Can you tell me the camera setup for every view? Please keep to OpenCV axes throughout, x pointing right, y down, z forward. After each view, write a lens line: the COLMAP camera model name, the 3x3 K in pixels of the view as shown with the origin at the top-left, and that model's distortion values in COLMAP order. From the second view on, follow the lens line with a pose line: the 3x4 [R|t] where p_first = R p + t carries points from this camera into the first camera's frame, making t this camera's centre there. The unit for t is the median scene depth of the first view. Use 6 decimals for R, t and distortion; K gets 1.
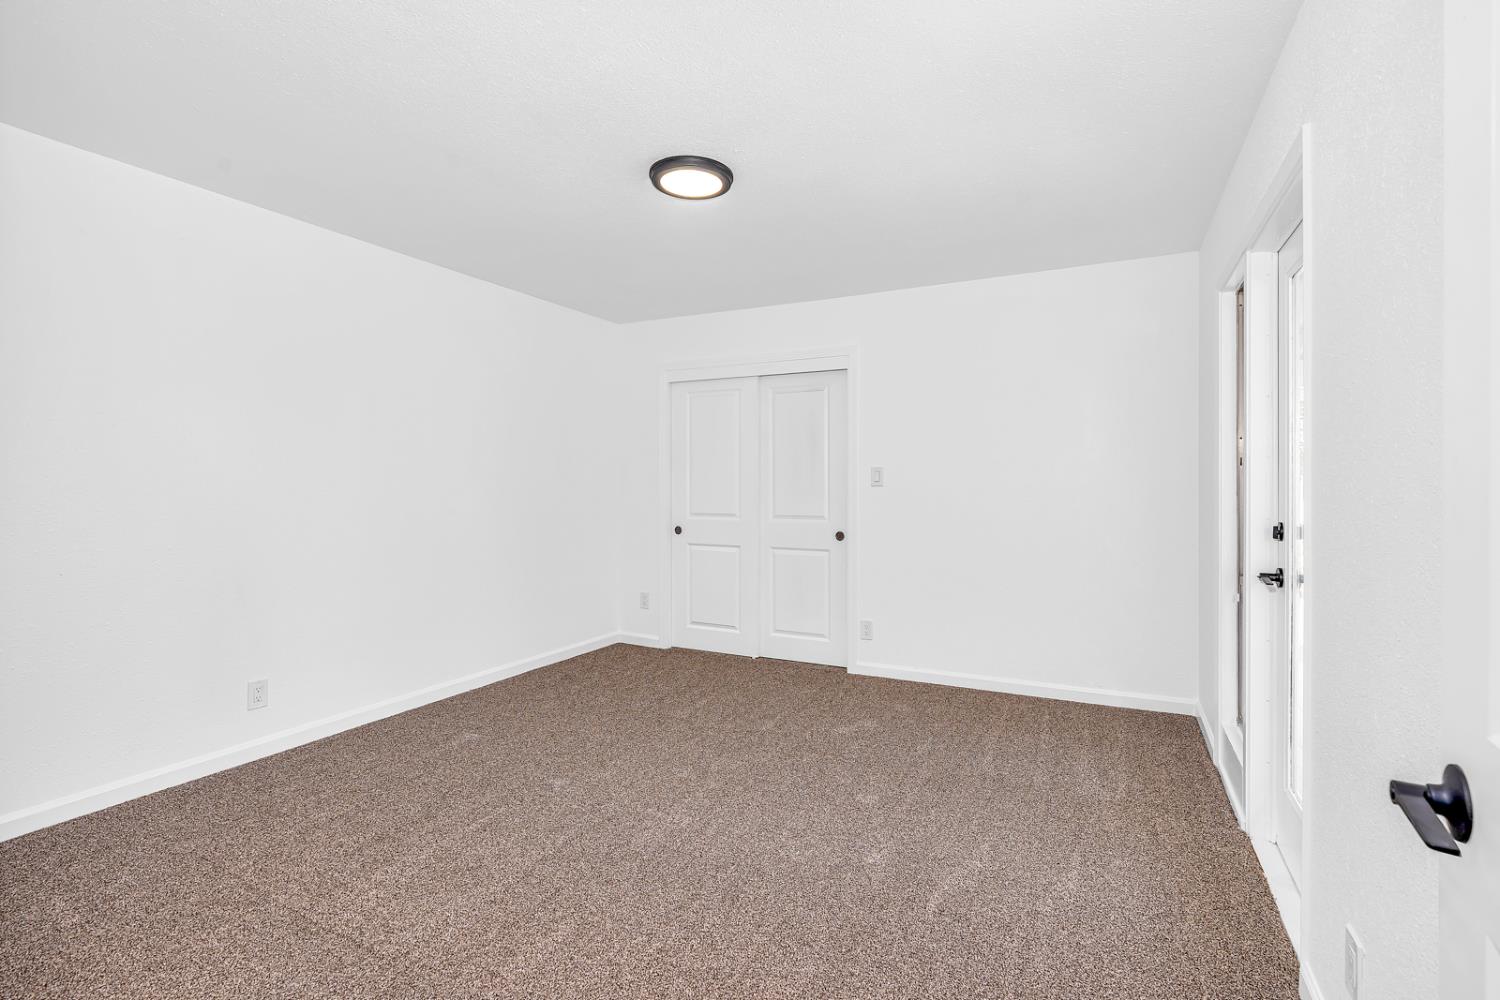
lens RADIAL K [[703.5, 0, 751.0], [0, 703.5, 460.6], [0, 0, 1]] dist [0.000903, 0.000175]
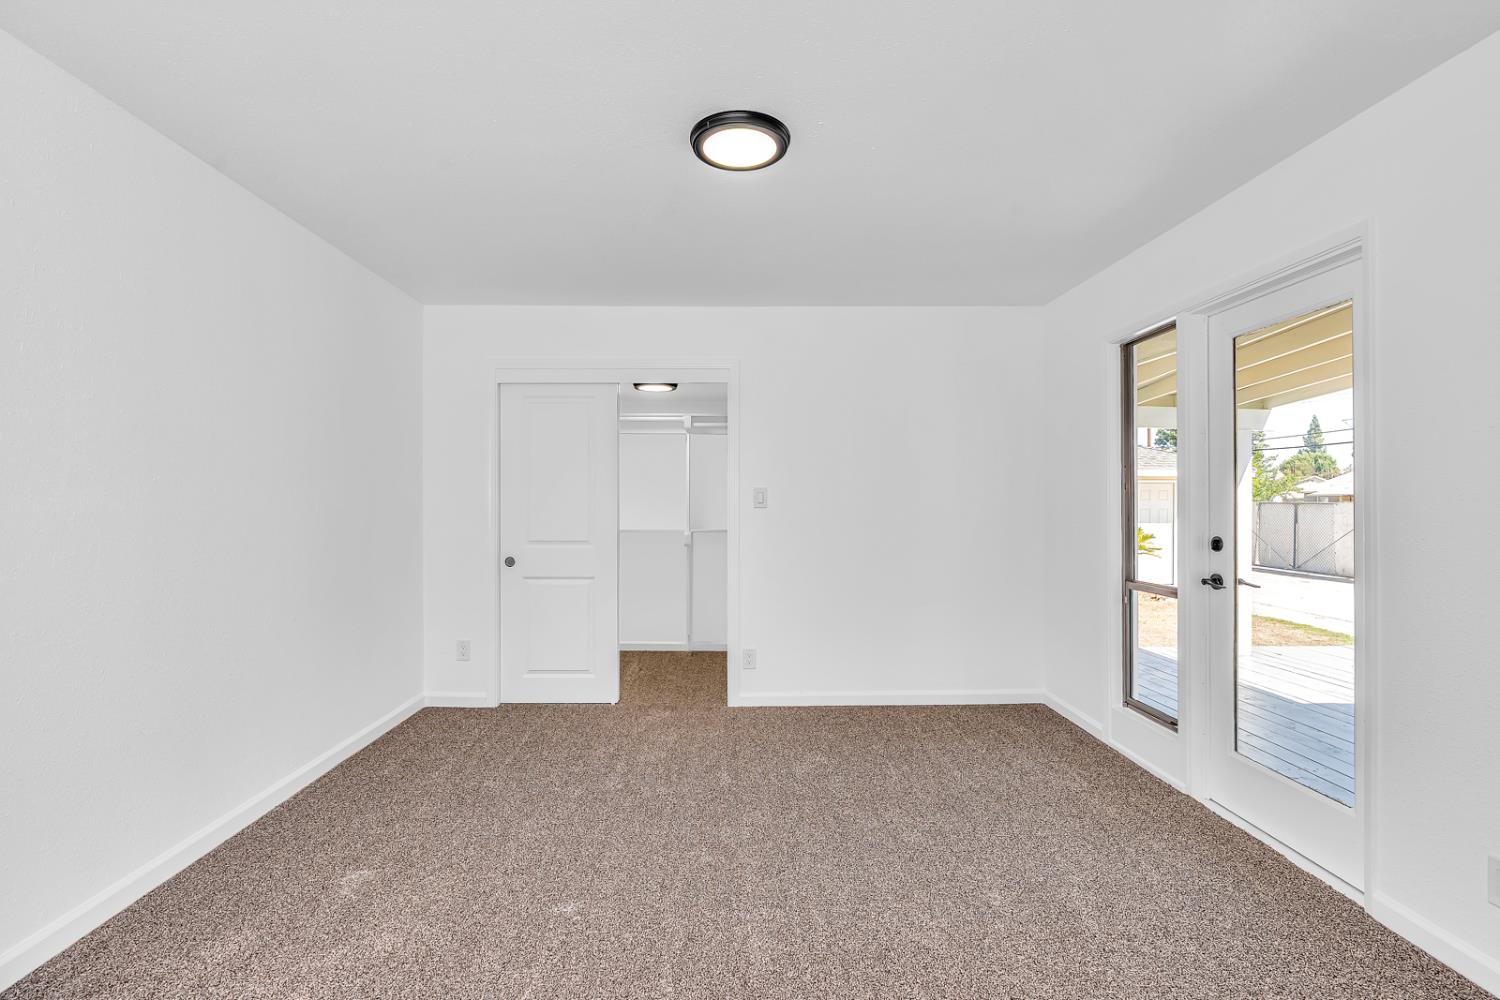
lens RADIAL K [[701.3, 0, 747.9], [0, 701.3, 483.1], [0, 0, 1]] dist [-0.000547, 0.000417]
pose [[0.879728, 0.015934, 0.475211, -0.321634], [-0.015651, 0.999867, -0.004551, 0.008247], [-0.475220, -0.003434, 0.879860, 0.184579]]
